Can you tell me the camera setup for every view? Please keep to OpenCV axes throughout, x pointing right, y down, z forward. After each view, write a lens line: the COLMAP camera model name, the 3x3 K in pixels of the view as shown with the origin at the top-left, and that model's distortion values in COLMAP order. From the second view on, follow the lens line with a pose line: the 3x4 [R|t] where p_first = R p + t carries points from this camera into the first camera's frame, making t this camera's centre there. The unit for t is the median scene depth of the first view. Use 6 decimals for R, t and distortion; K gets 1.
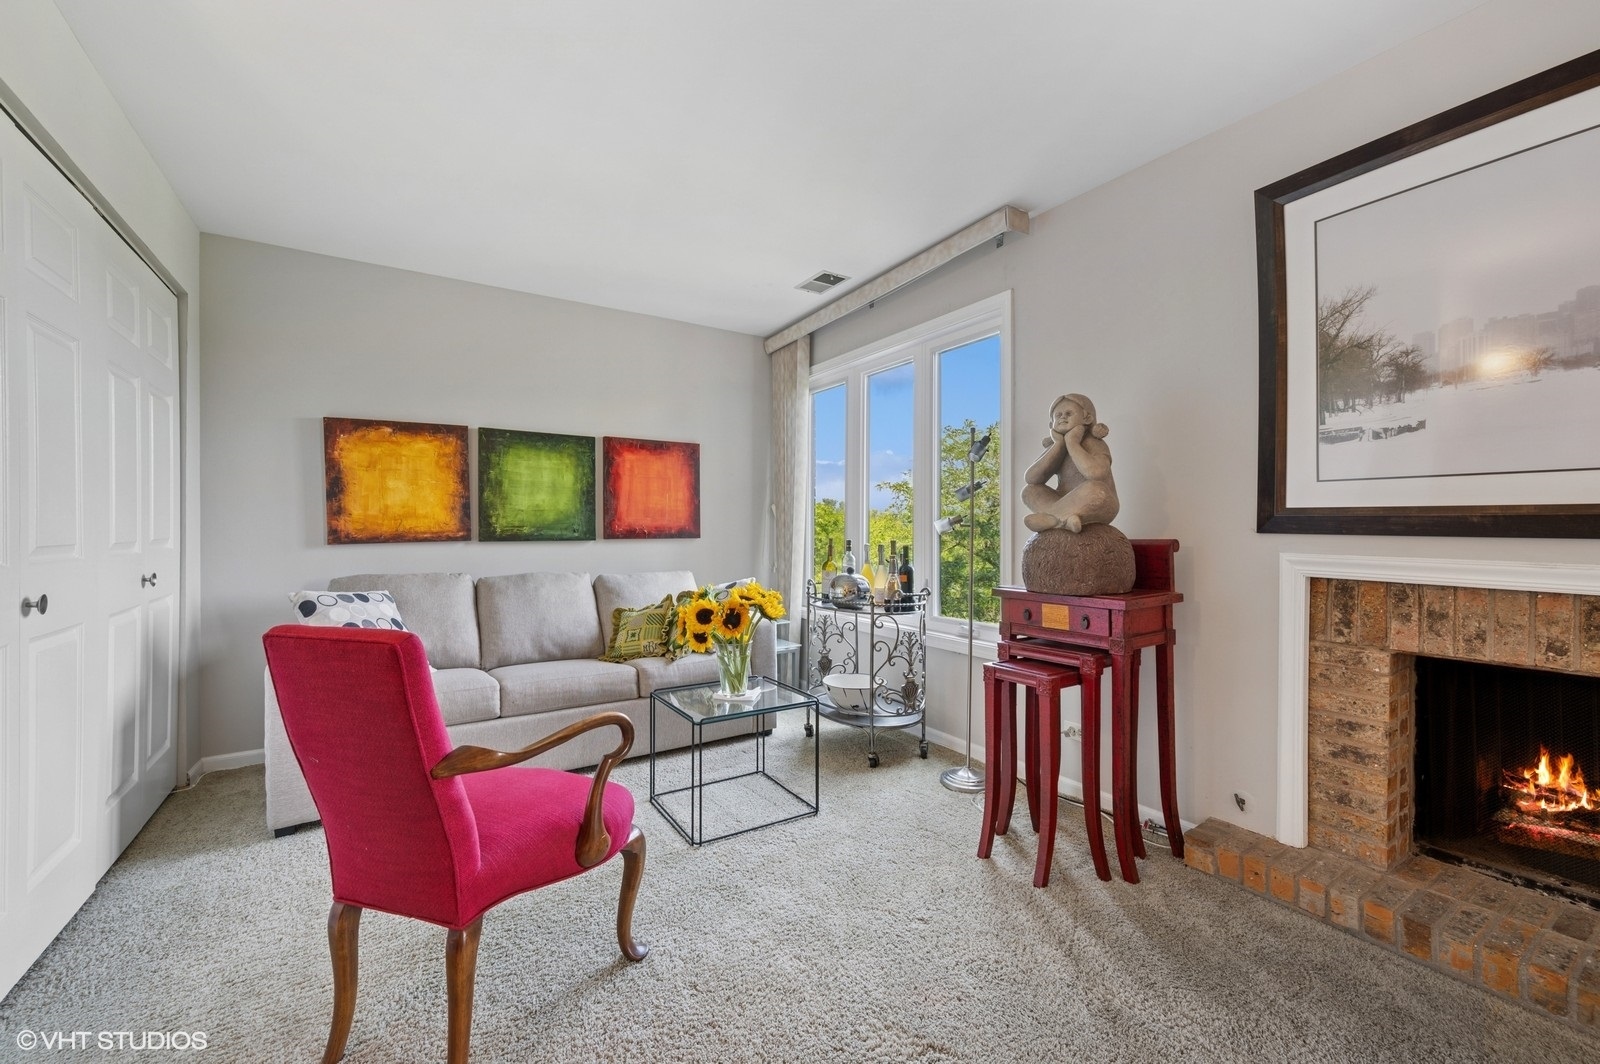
lens RADIAL K [[634.9, 0, 803.1], [0, 634.9, 524.9], [0, 0, 1]] dist [-0.002272, 0.000214]
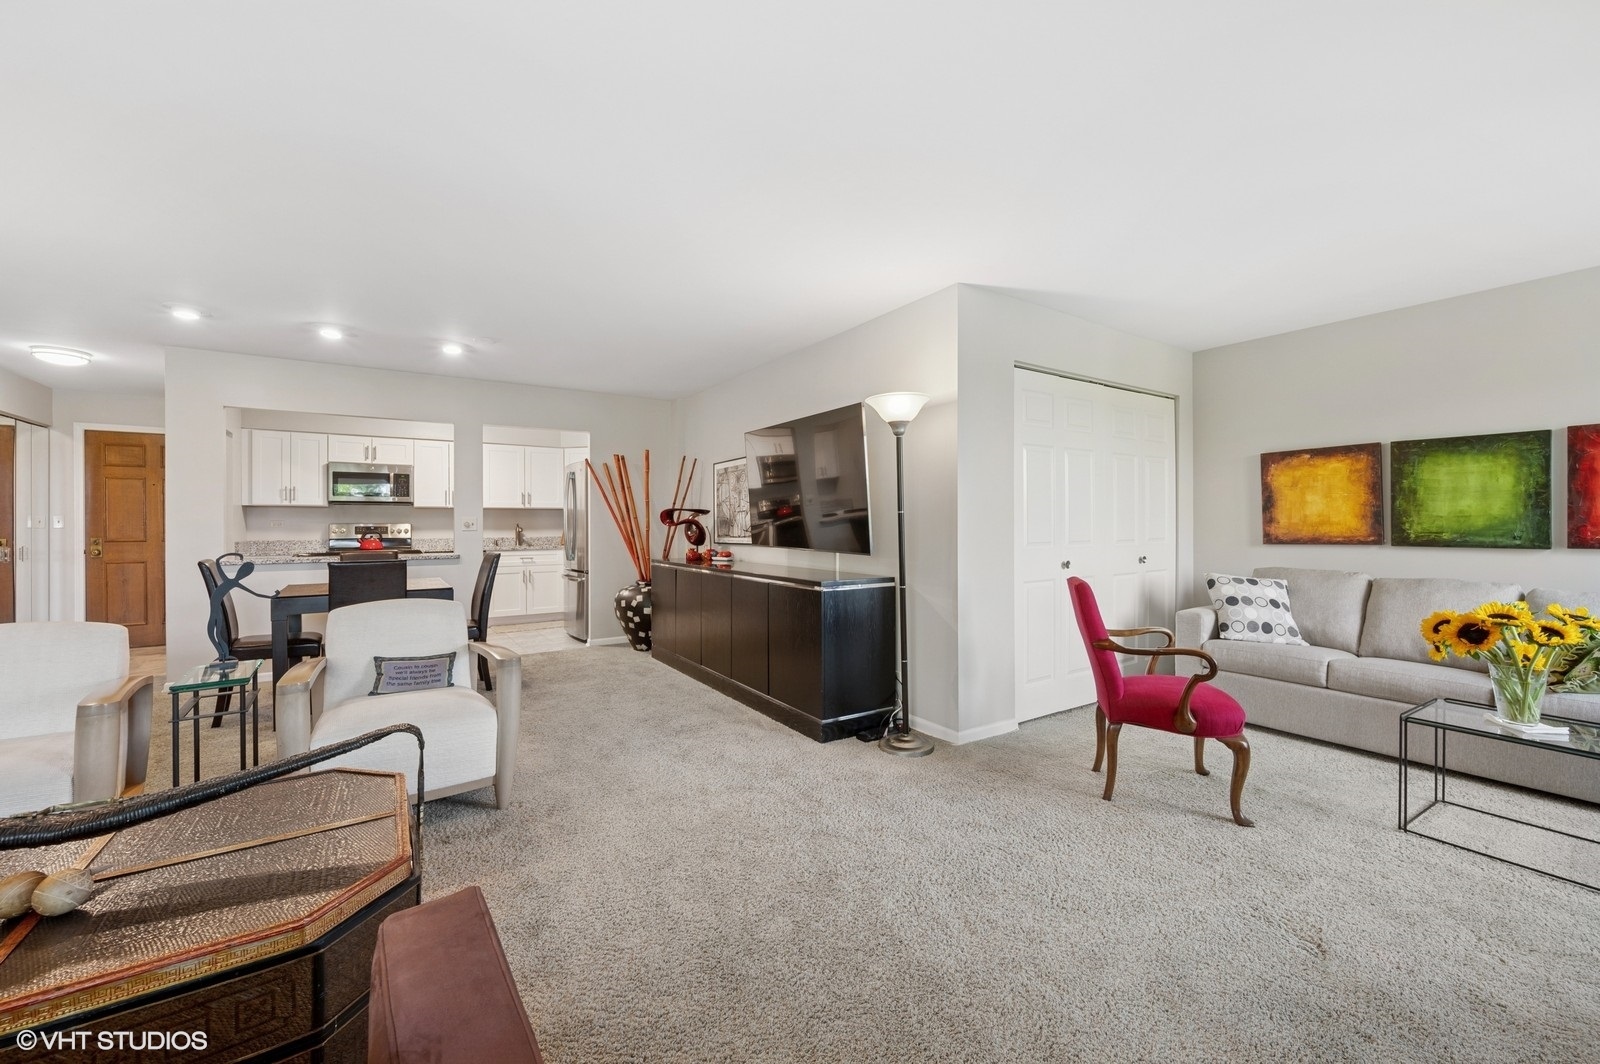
lens RADIAL K [[634.9, 0, 803.1], [0, 634.9, 524.9], [0, 0, 1]] dist [-0.002272, 0.000214]
pose [[0.004253, 0.001781, -0.999989, 0.762873], [0.006498, 0.999977, 0.001809, -0.024620], [0.999970, -0.006505, 0.004241, -0.028601]]
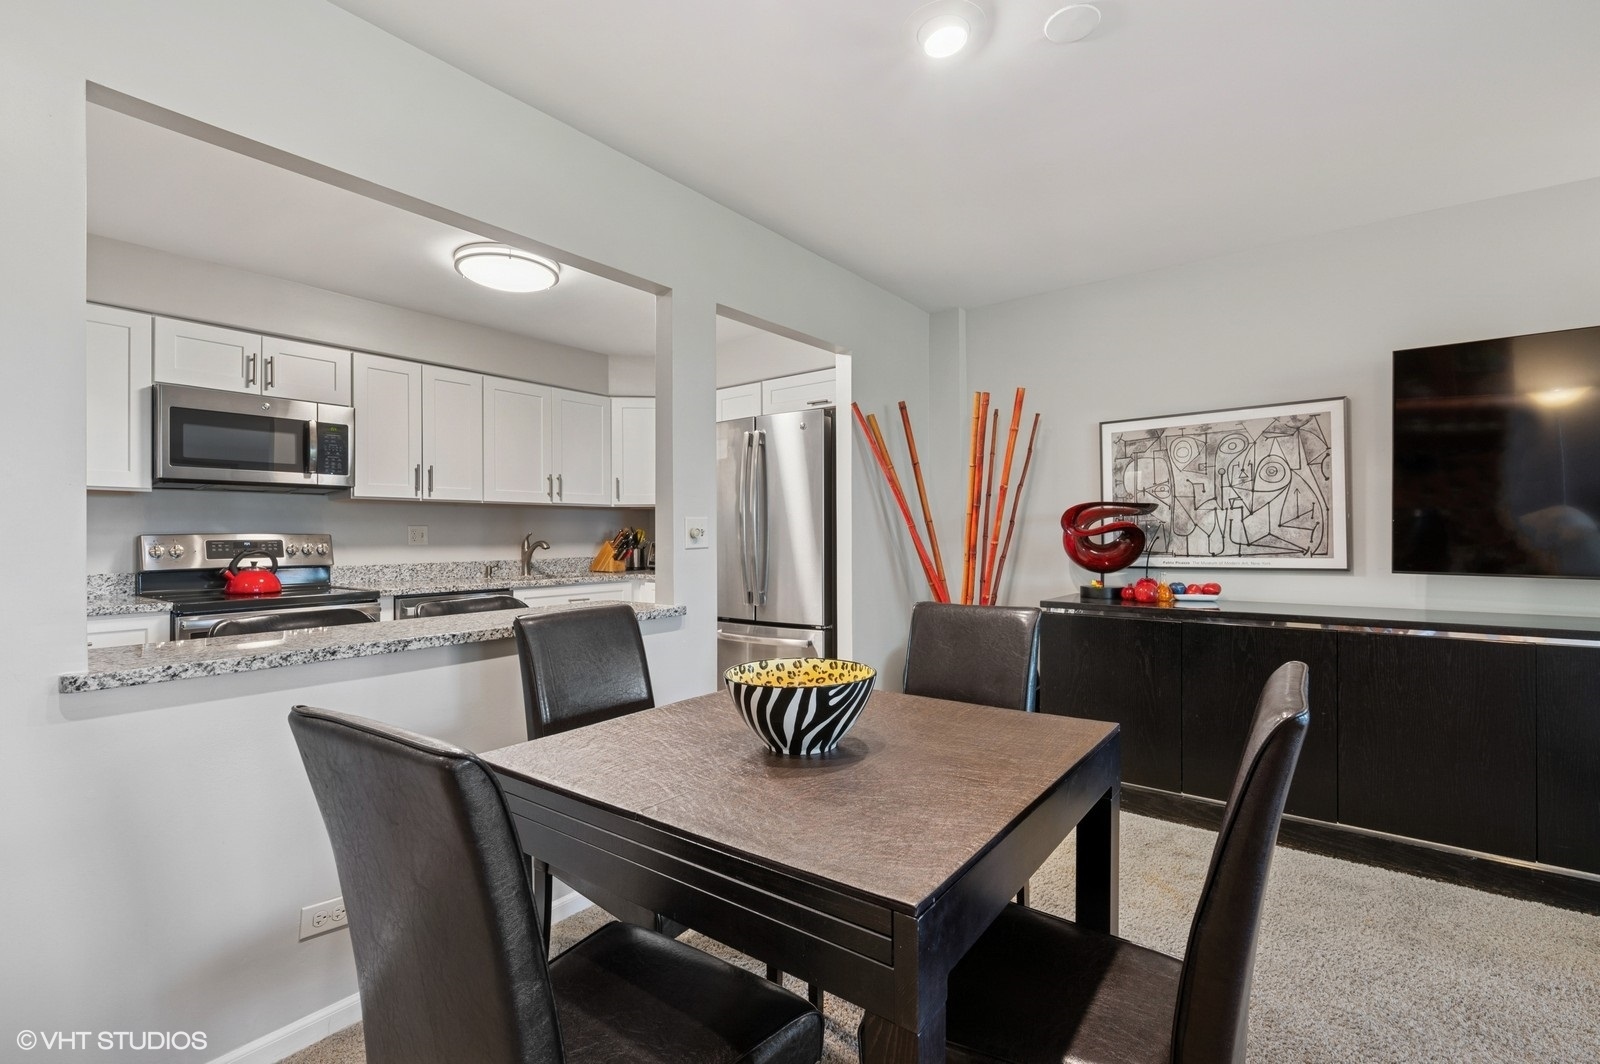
lens RADIAL K [[714.7, 0, 804.5], [0, 714.7, 531.2], [0, 0, 1]] dist [-0.002944, -0.000003]
pose [[0.333600, -0.005458, -0.942699, -0.355201], [0.008664, 0.999959, -0.002723, -0.029297], [0.942675, -0.007260, 0.333633, -1.330065]]
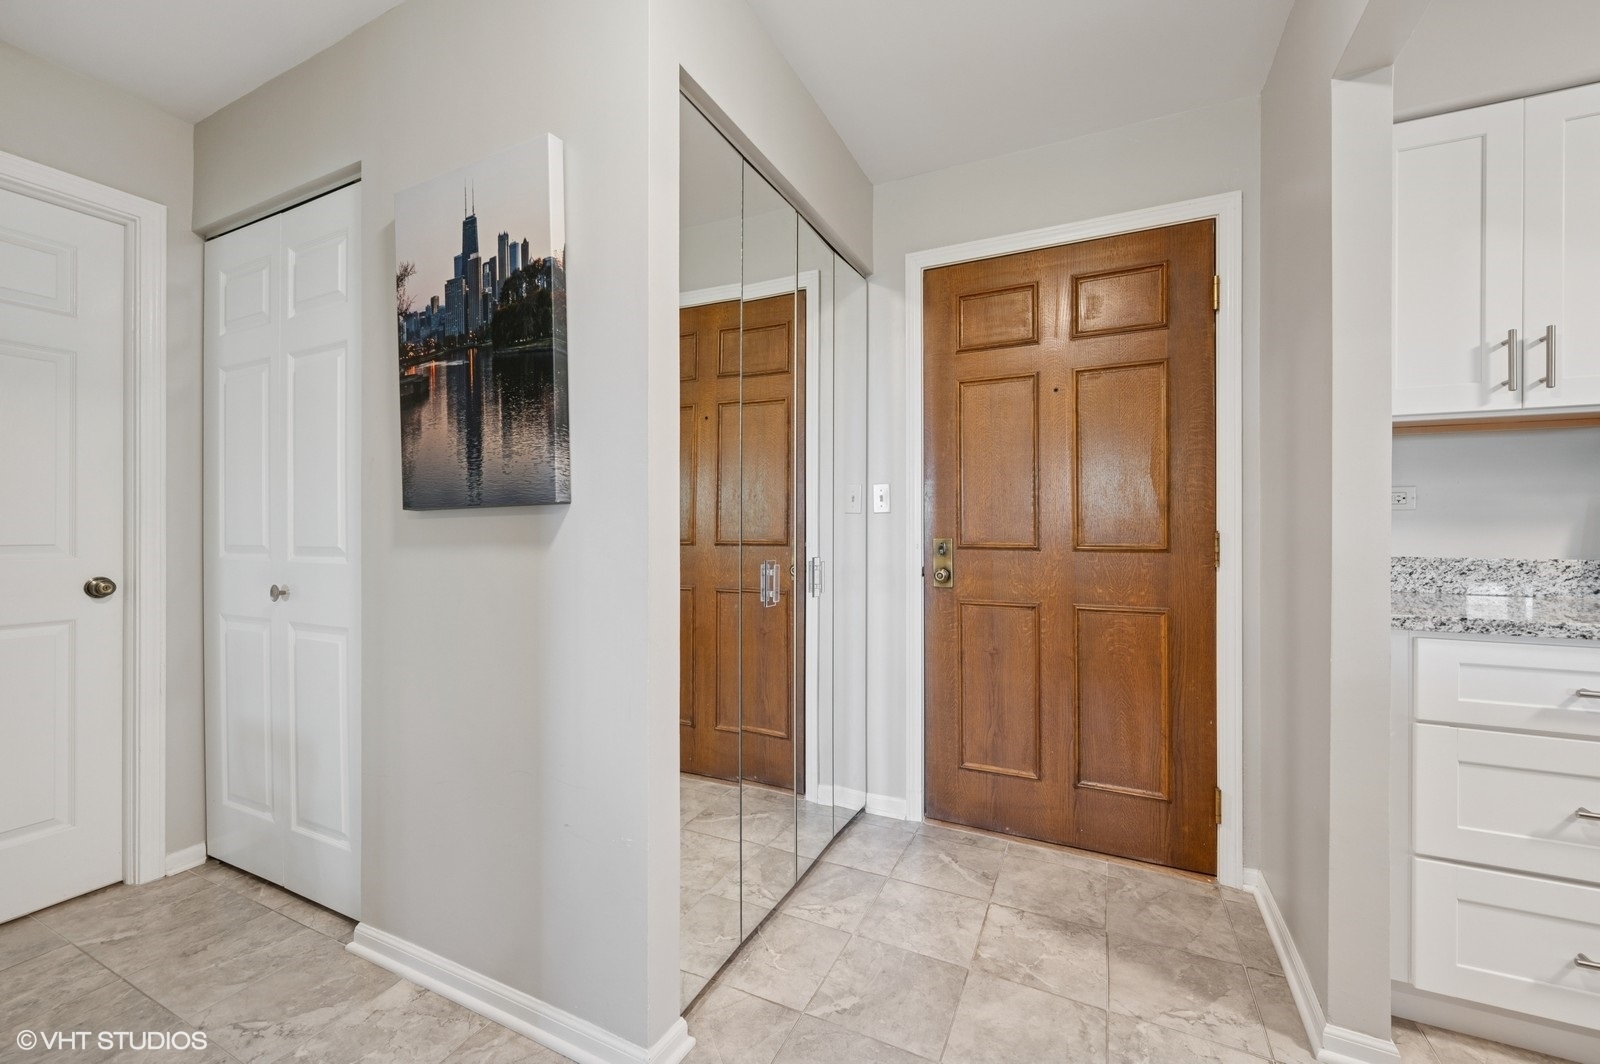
lens RADIAL K [[634.9, 0, 803.1], [0, 634.9, 524.9], [0, 0, 1]] dist [-0.002272, 0.000214]
pose [[-0.854329, -0.000111, -0.519733, -0.889083], [0.002709, 0.999985, -0.004668, -0.004909], [0.519725, -0.005396, -0.854316, -1.898242]]
